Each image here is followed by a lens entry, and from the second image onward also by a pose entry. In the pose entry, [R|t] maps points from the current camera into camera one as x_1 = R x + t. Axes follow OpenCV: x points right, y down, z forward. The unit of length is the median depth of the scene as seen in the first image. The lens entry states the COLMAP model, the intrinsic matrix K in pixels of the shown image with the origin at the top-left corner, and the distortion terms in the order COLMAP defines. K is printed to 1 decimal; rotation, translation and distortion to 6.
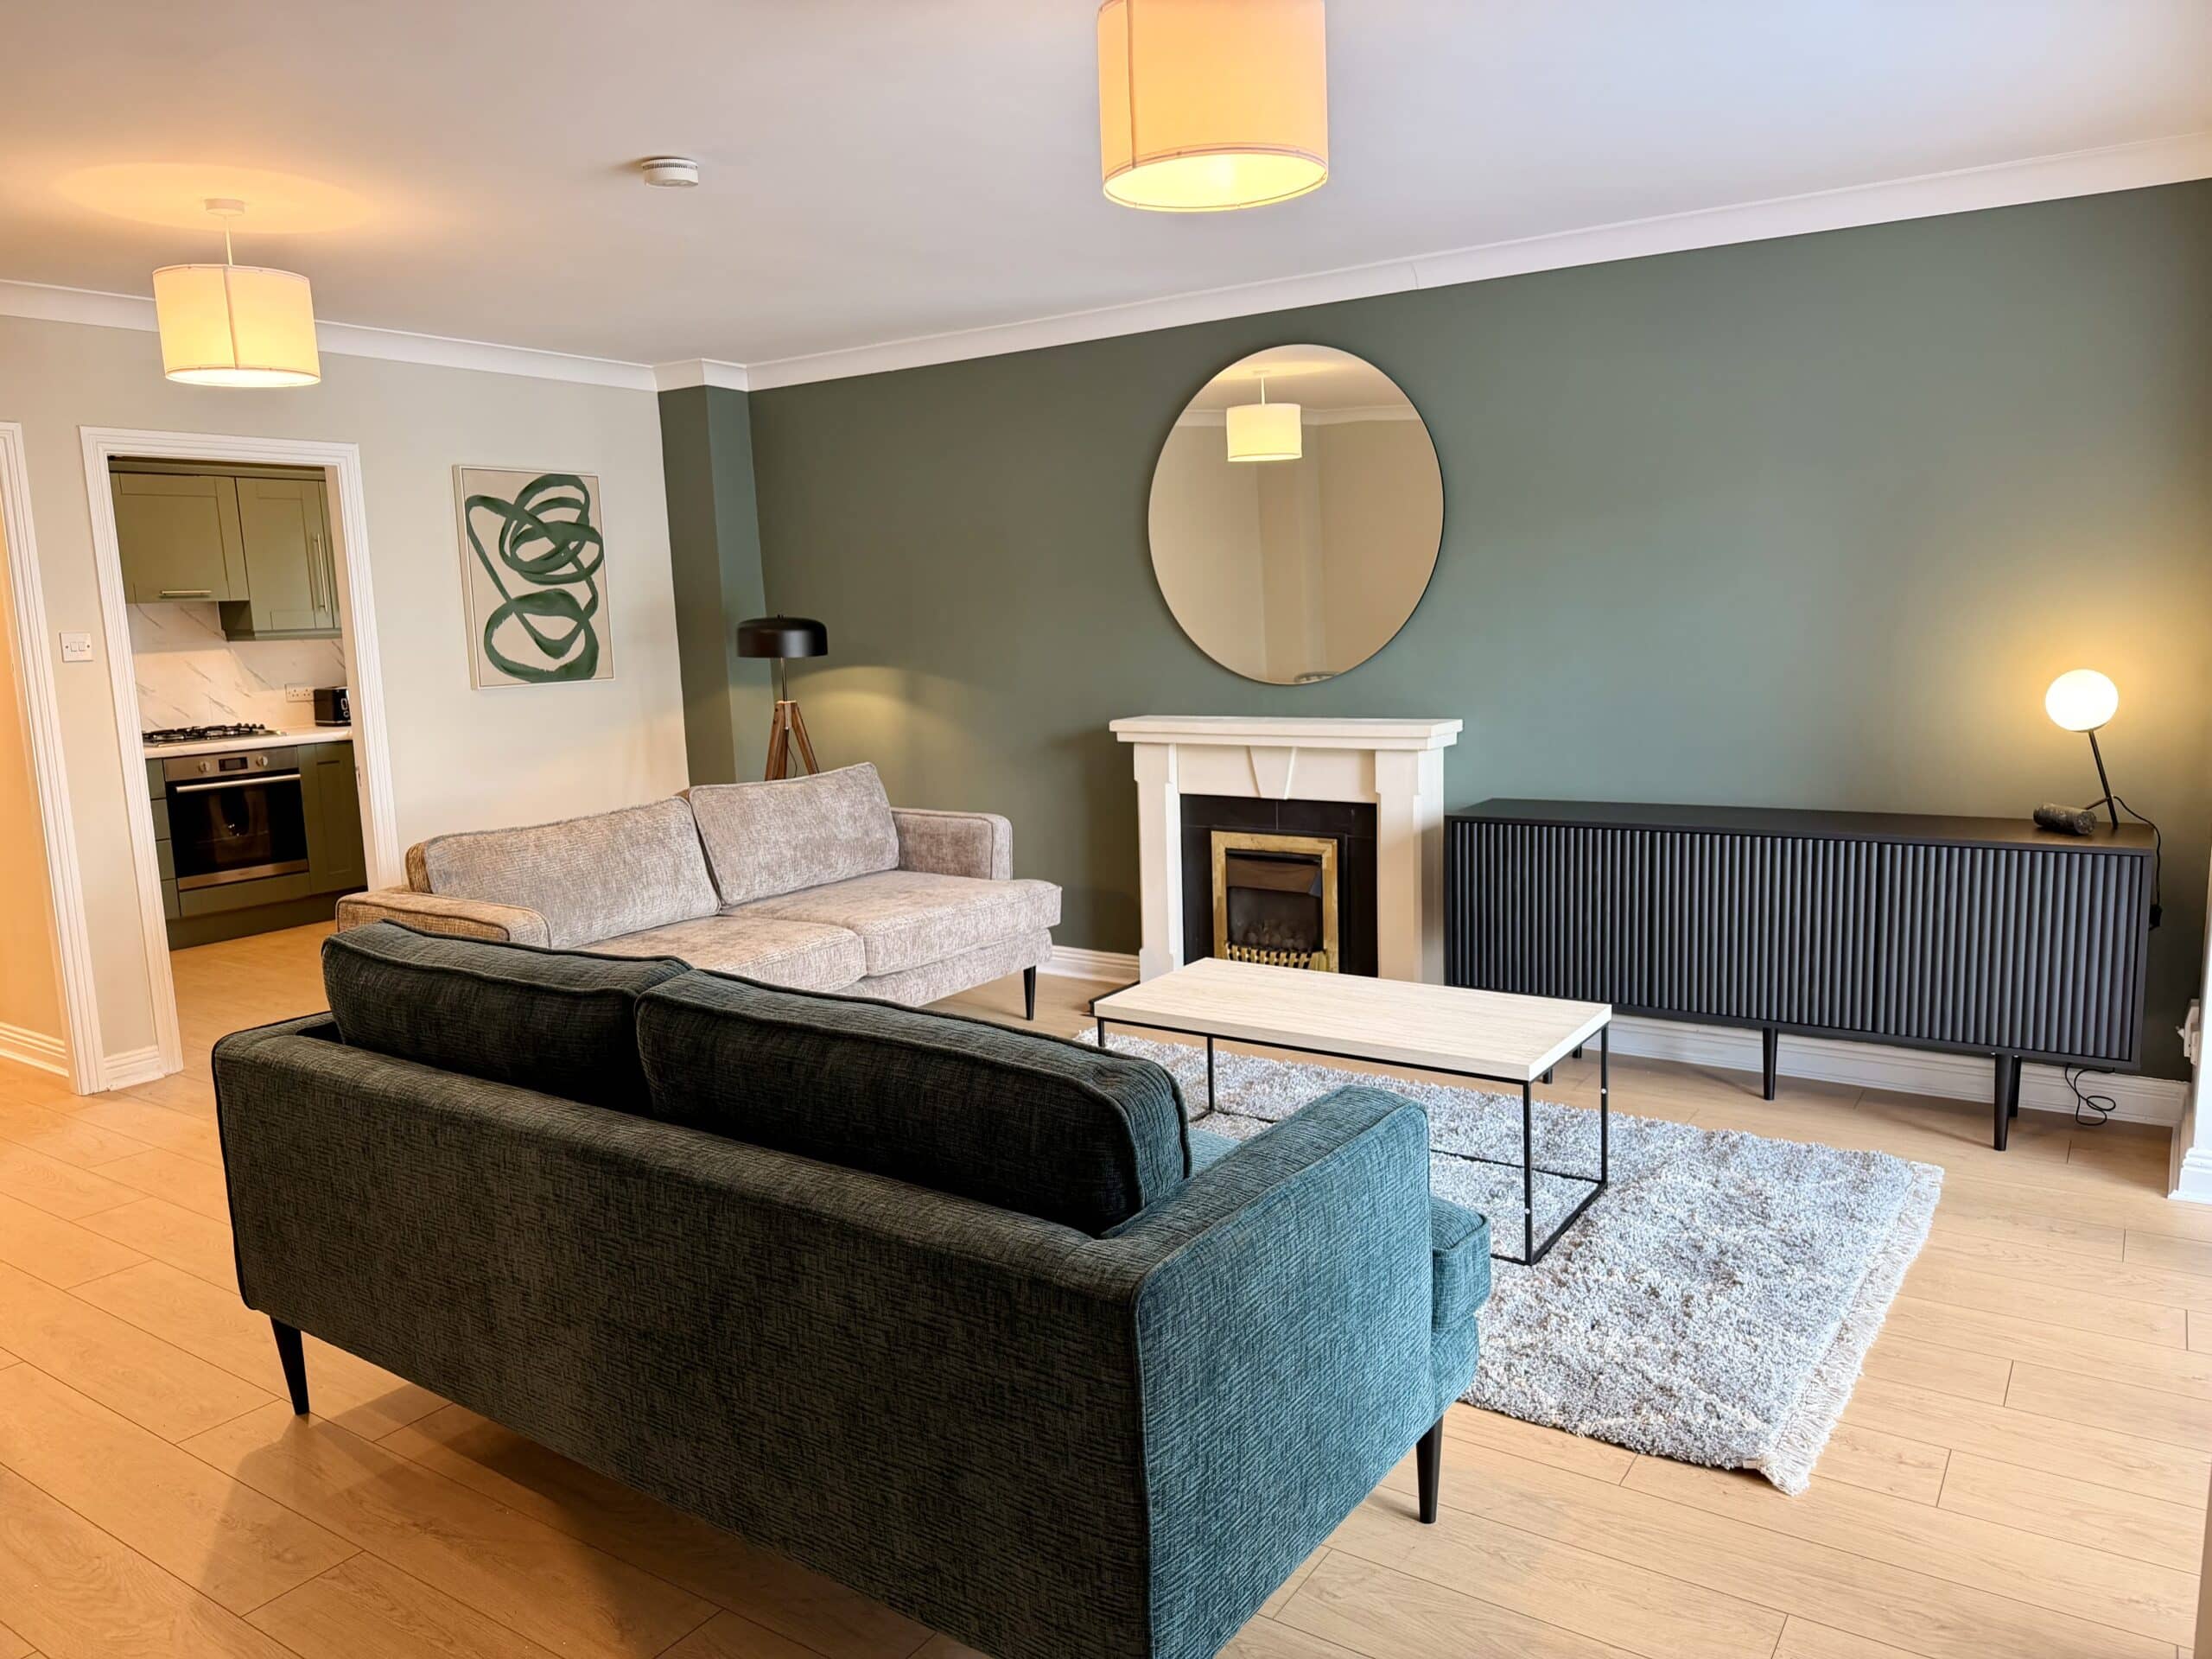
lens RADIAL K [[1551.4, 0, 1170.2], [0, 1551.4, 844.7], [0, 0, 1]] dist [0.003601, -0.065463]
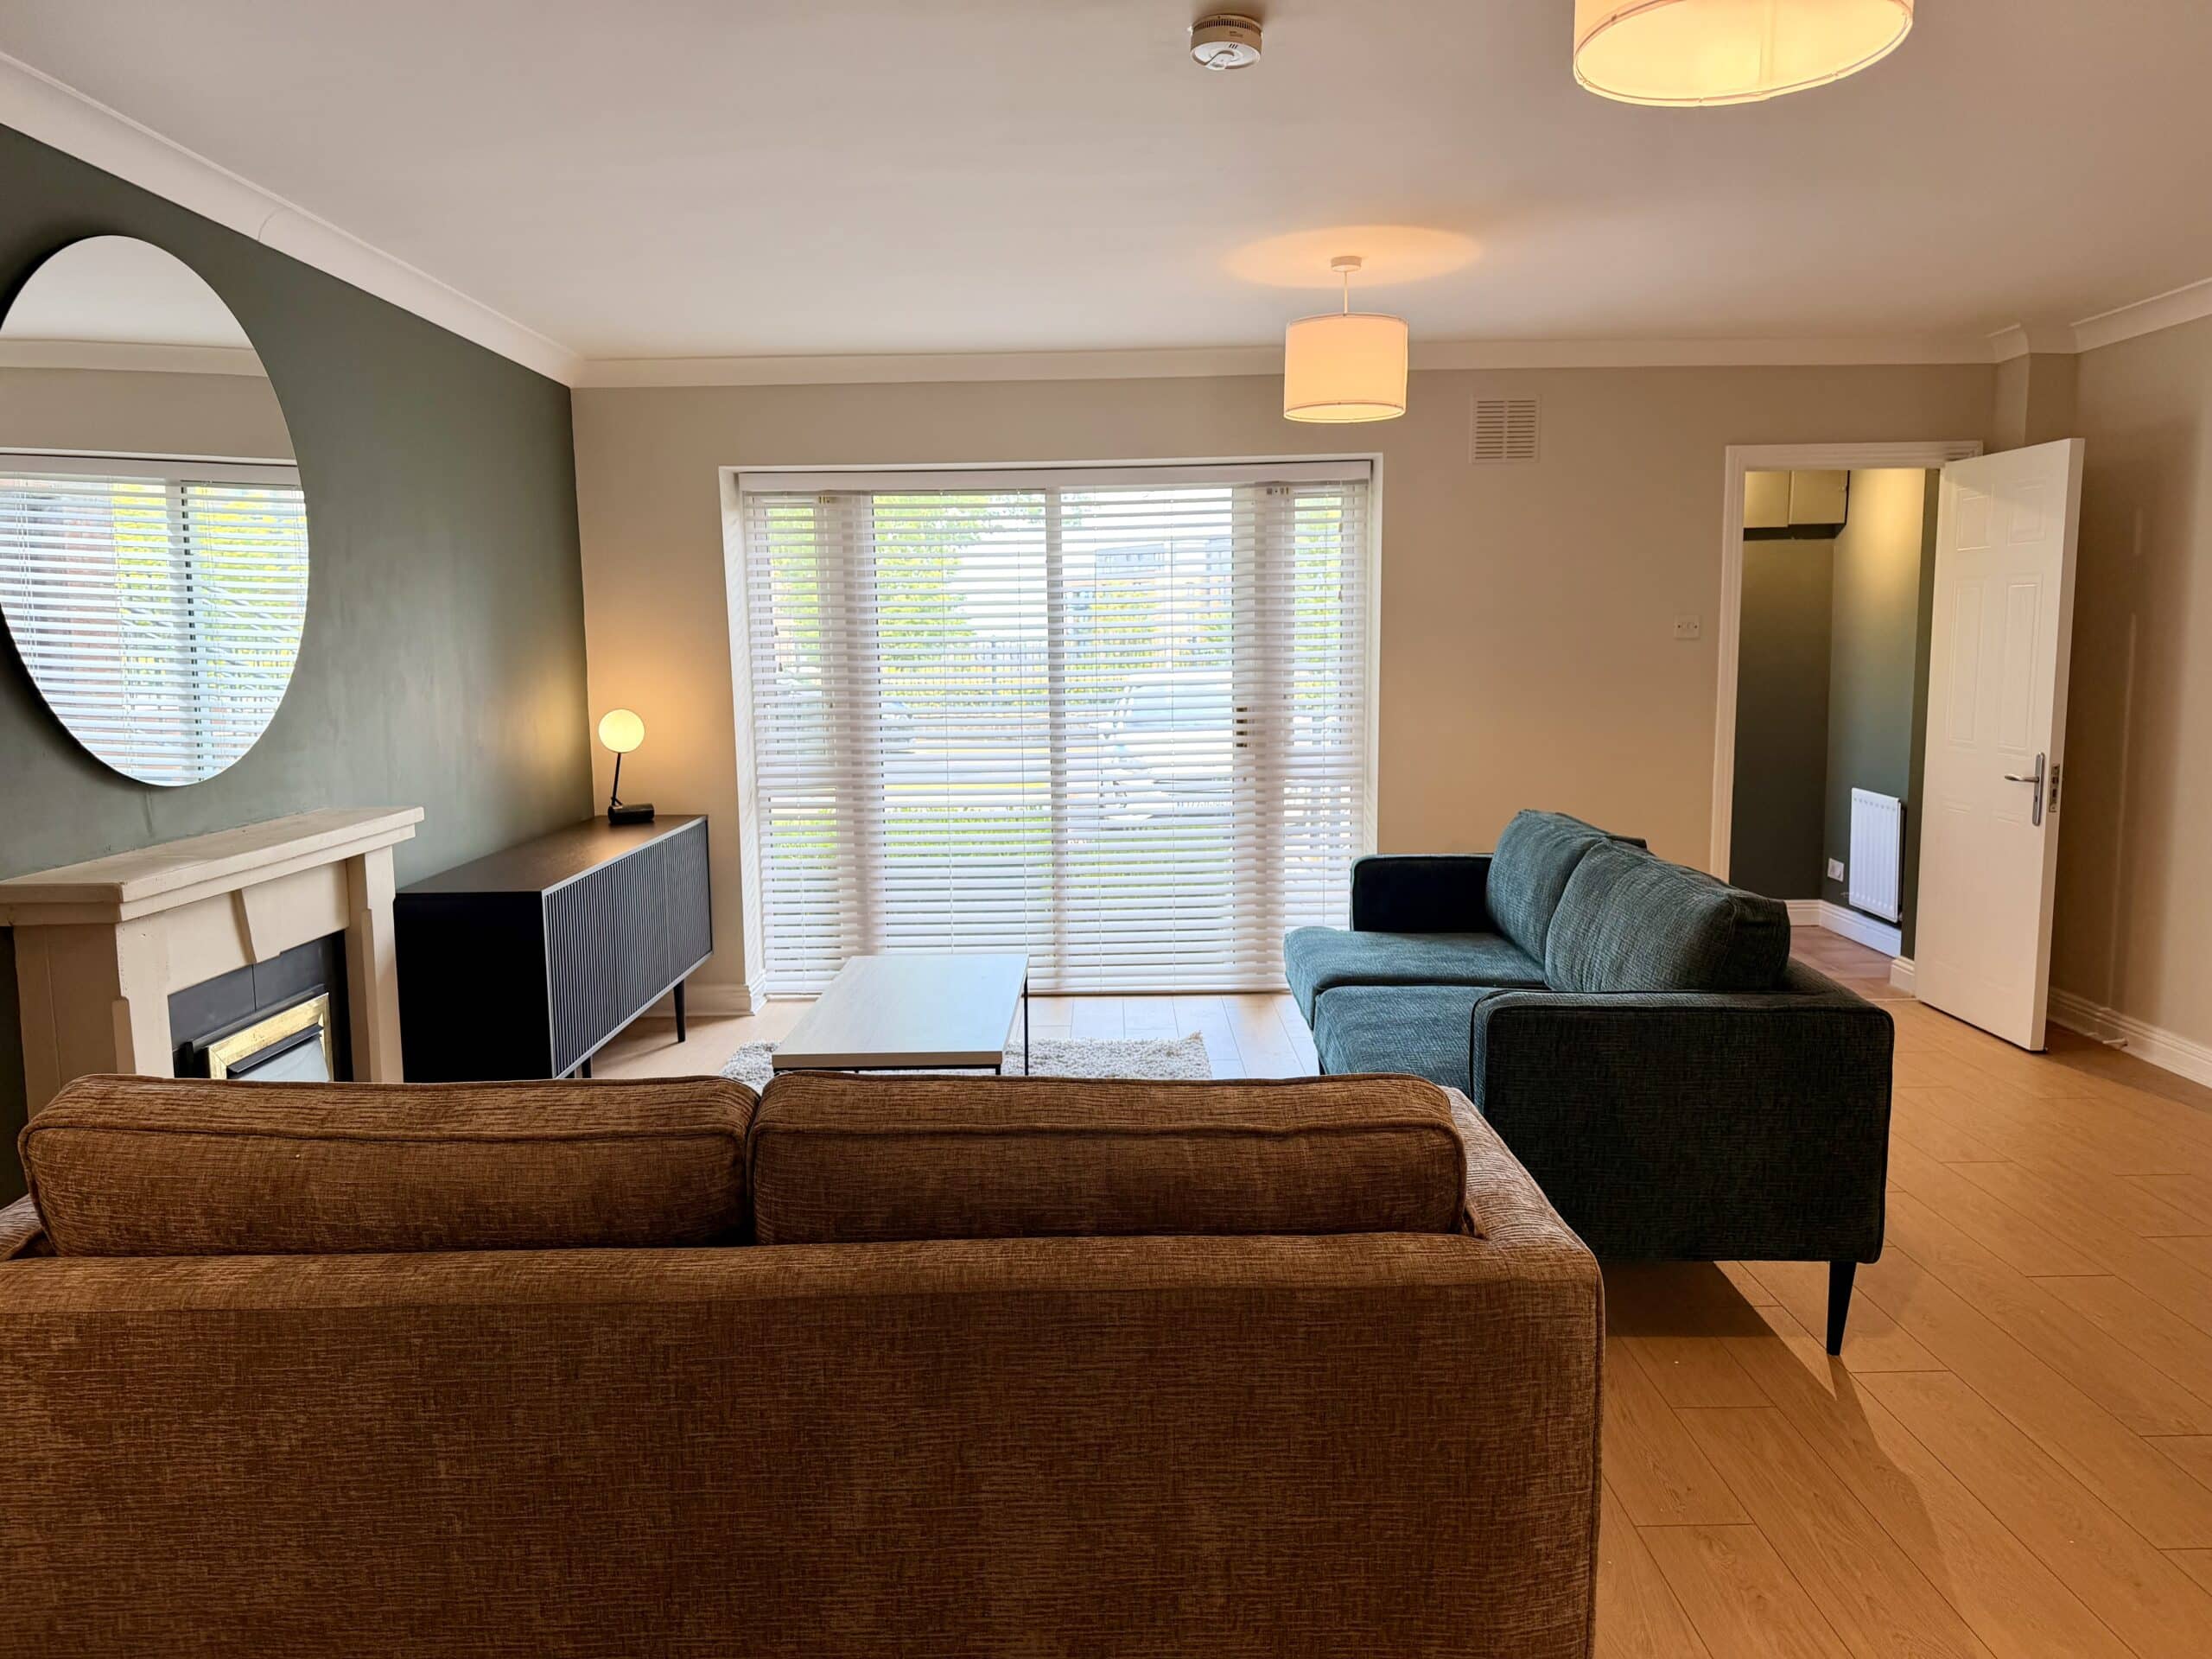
lens RADIAL K [[1545.2, 0, 1103.2], [0, 1545.2, 838.3], [0, 0, 1]] dist [0.137778, -0.214005]
pose [[-0.527454, -0.071364, 0.846581, -0.564361], [0.159376, 0.970464, 0.181104, -0.121442], [-0.834501, 0.230449, -0.500501, 0.890716]]
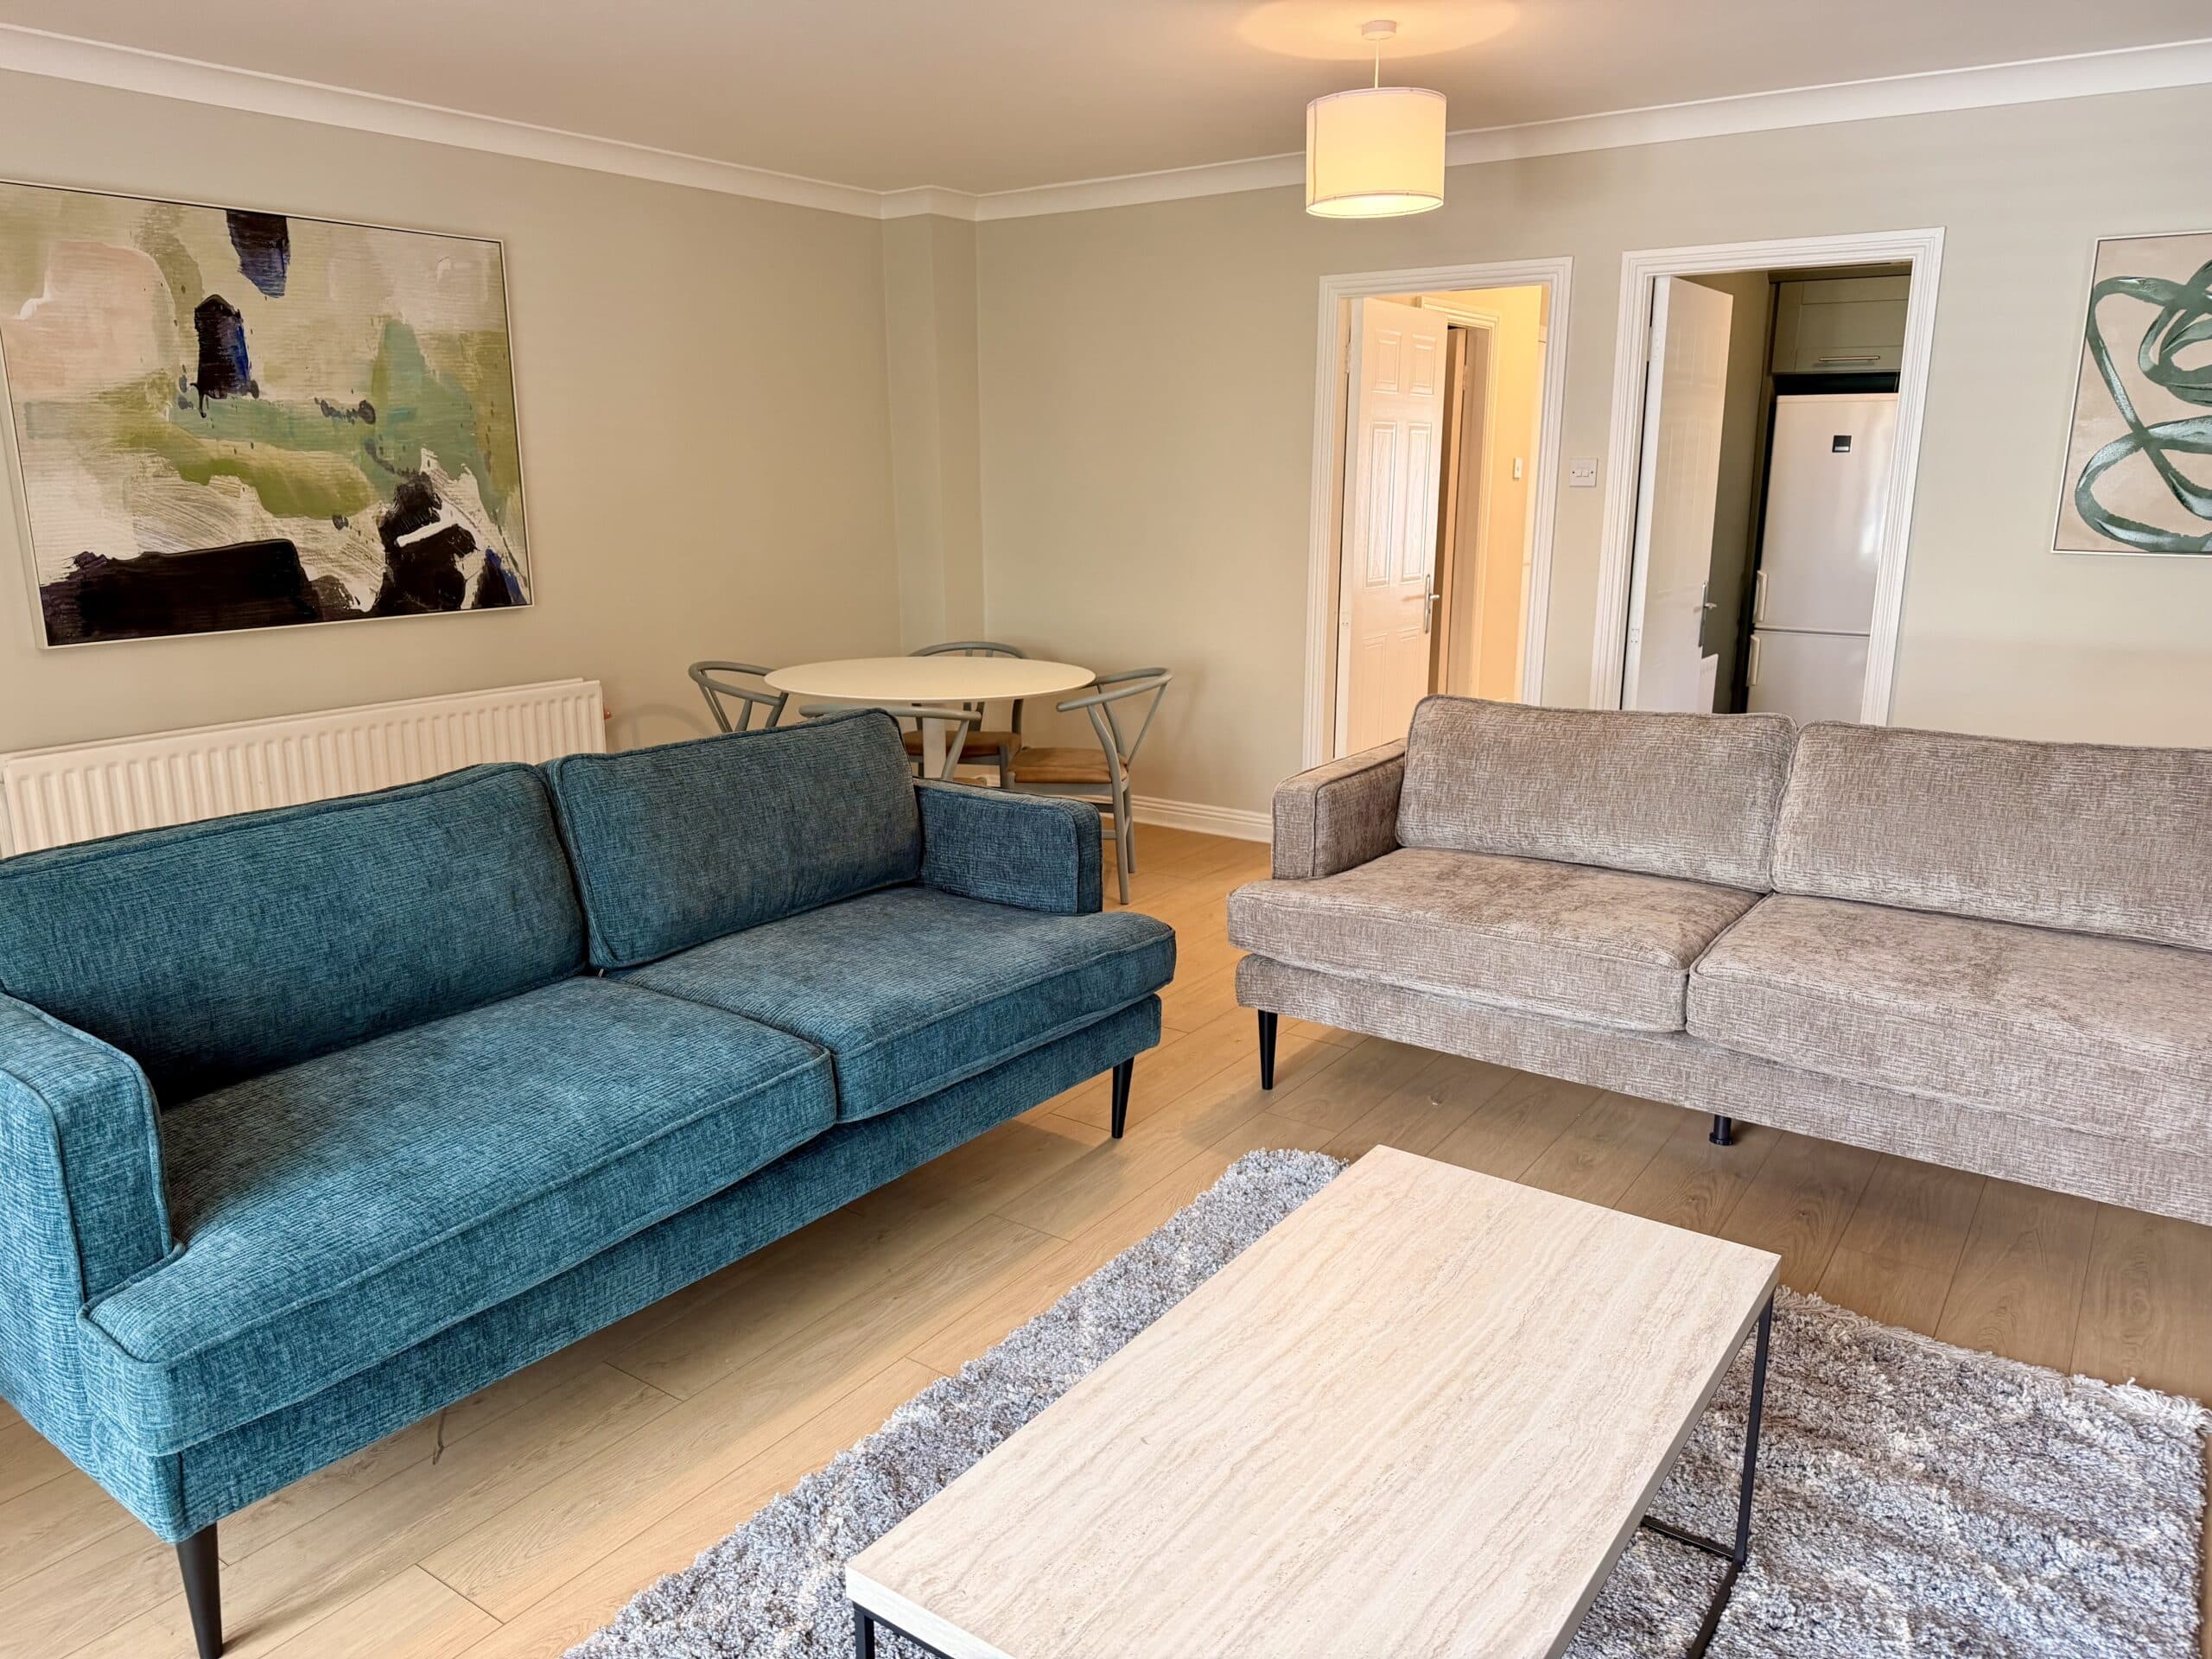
lens RADIAL K [[1580.1, 0, 1106.0], [0, 1580.1, 829.5], [0, 0, 1]] dist [0.006287, -0.001352]
pose [[-0.054300, 0.258578, -0.964463, 0.326924], [-0.152576, 0.952397, 0.263933, -0.101461], [0.986799, 0.161485, -0.012263, 0.564378]]
